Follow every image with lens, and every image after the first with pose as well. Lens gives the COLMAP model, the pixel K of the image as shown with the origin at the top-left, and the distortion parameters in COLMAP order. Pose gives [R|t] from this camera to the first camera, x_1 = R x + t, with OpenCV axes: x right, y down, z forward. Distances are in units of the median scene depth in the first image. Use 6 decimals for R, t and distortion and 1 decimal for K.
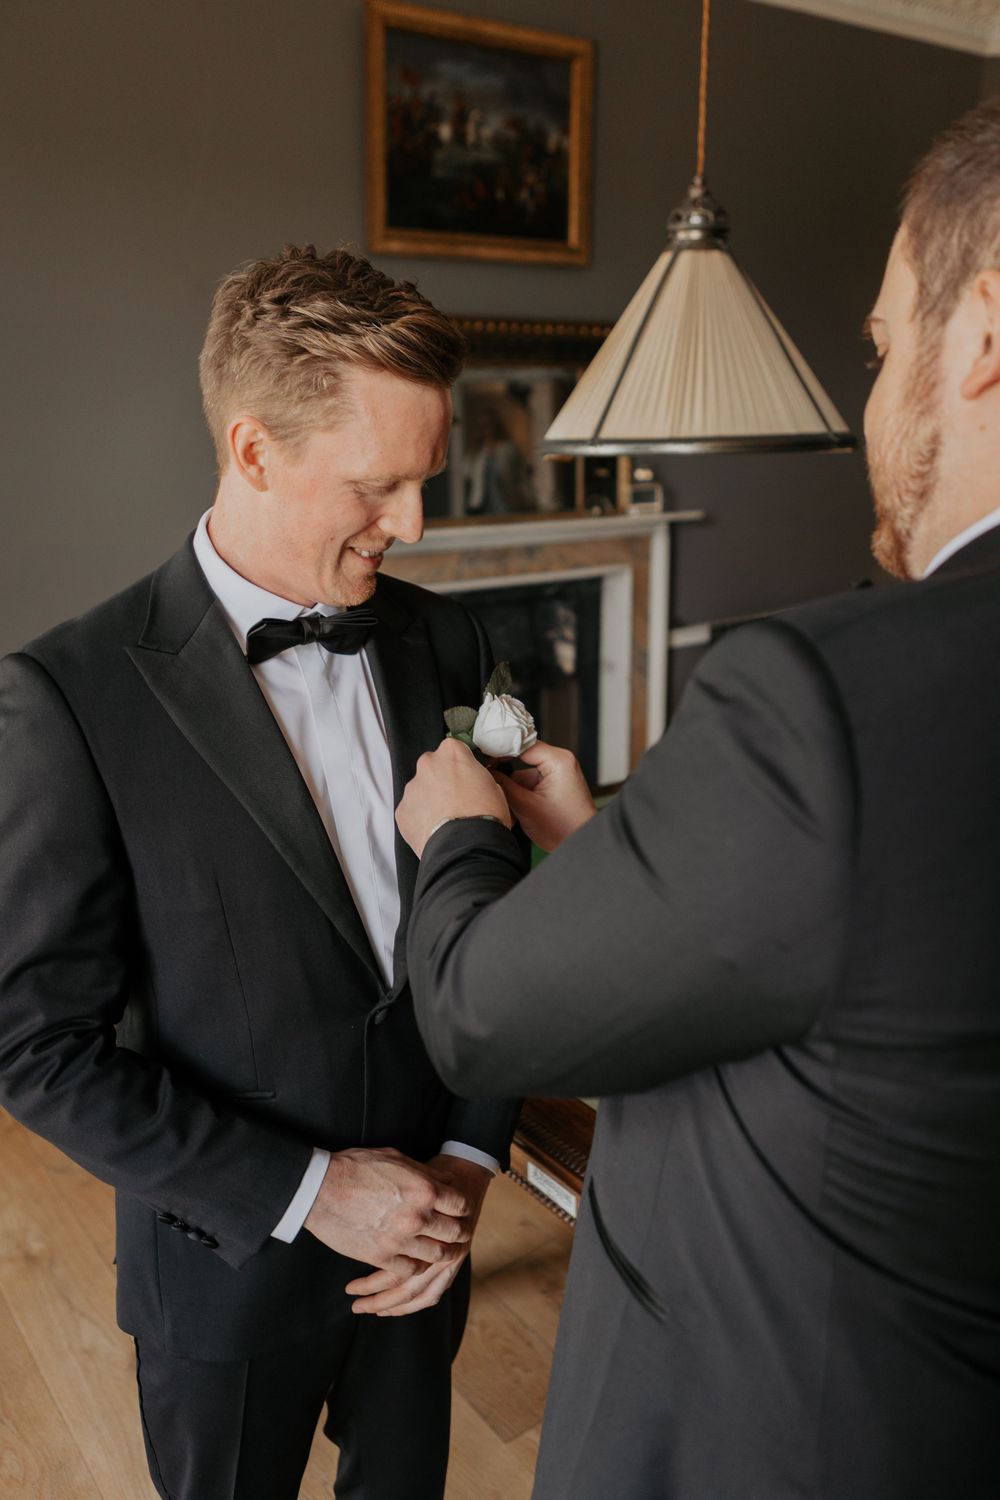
lens RADIAL K [[1236.5, 0, 500.0], [0, 1236.5, 750.0], [0, 0, 1]] dist [0.005148, -0.000166]
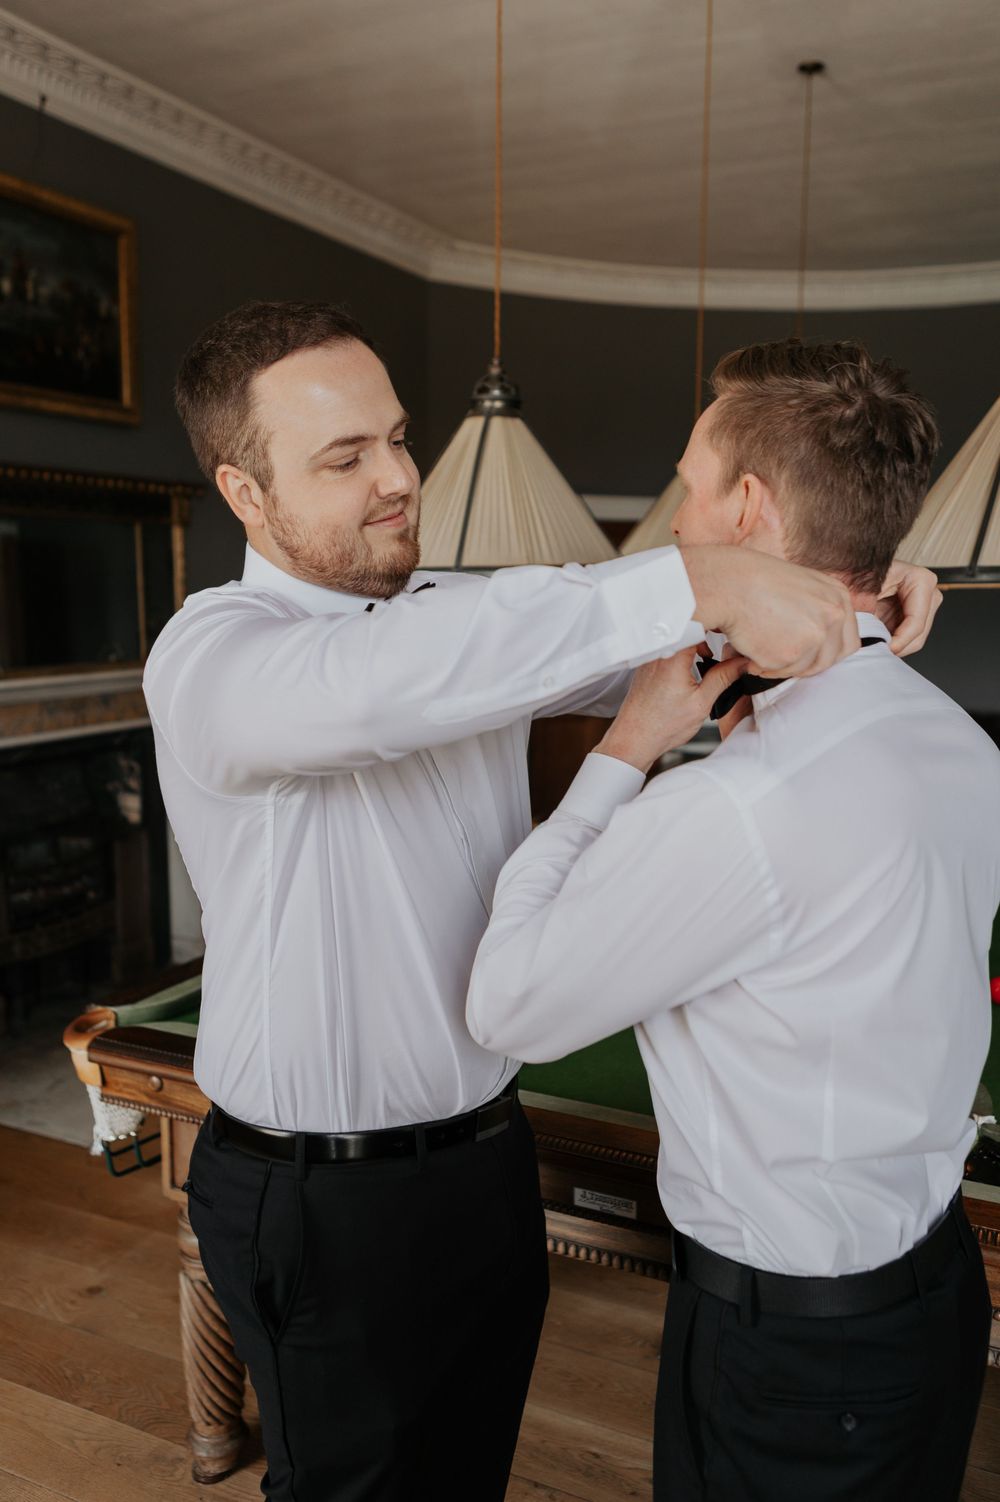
lens RADIAL K [[1238.2, 0, 500.0], [0, 1238.2, 751.0], [0, 0, 1]] dist [0.005148, -0.000166]
pose [[0.880194, -0.054695, 0.471453, -0.427801], [0.115359, 0.988203, -0.100729, 0.037242], [-0.460382, 0.143048, 0.876120, -0.004686]]
